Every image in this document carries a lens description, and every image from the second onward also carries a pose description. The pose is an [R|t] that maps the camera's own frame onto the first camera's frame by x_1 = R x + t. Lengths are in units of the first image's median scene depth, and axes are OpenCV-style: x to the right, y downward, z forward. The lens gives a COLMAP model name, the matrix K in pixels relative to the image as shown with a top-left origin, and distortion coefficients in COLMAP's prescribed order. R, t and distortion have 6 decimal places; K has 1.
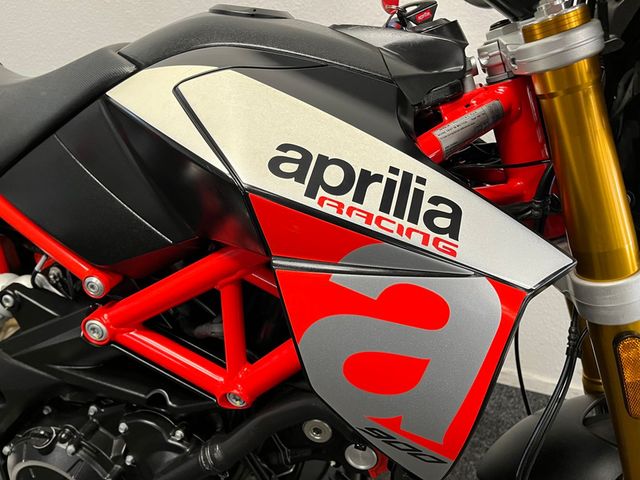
lens RADIAL K [[481.8, 0, 319.6], [0, 481.8, 239.2], [0, 0, 1]] dist [0.062356, -0.085442]
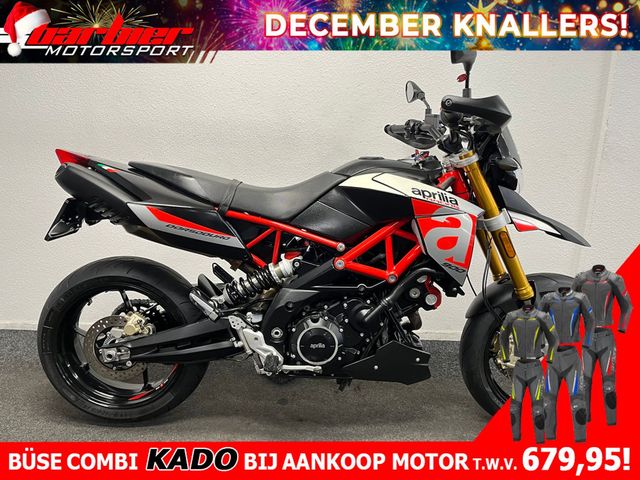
lens RADIAL K [[481.8, 0, 320.6], [0, 481.8, 240.3], [0, 0, 1]] dist [0.062356, -0.085442]
pose [[0.966650, -0.114774, 0.228945, -1.390980], [0.166799, 0.960502, -0.222741, 0.768968], [-0.194337, 0.253500, 0.947613, -1.975487]]
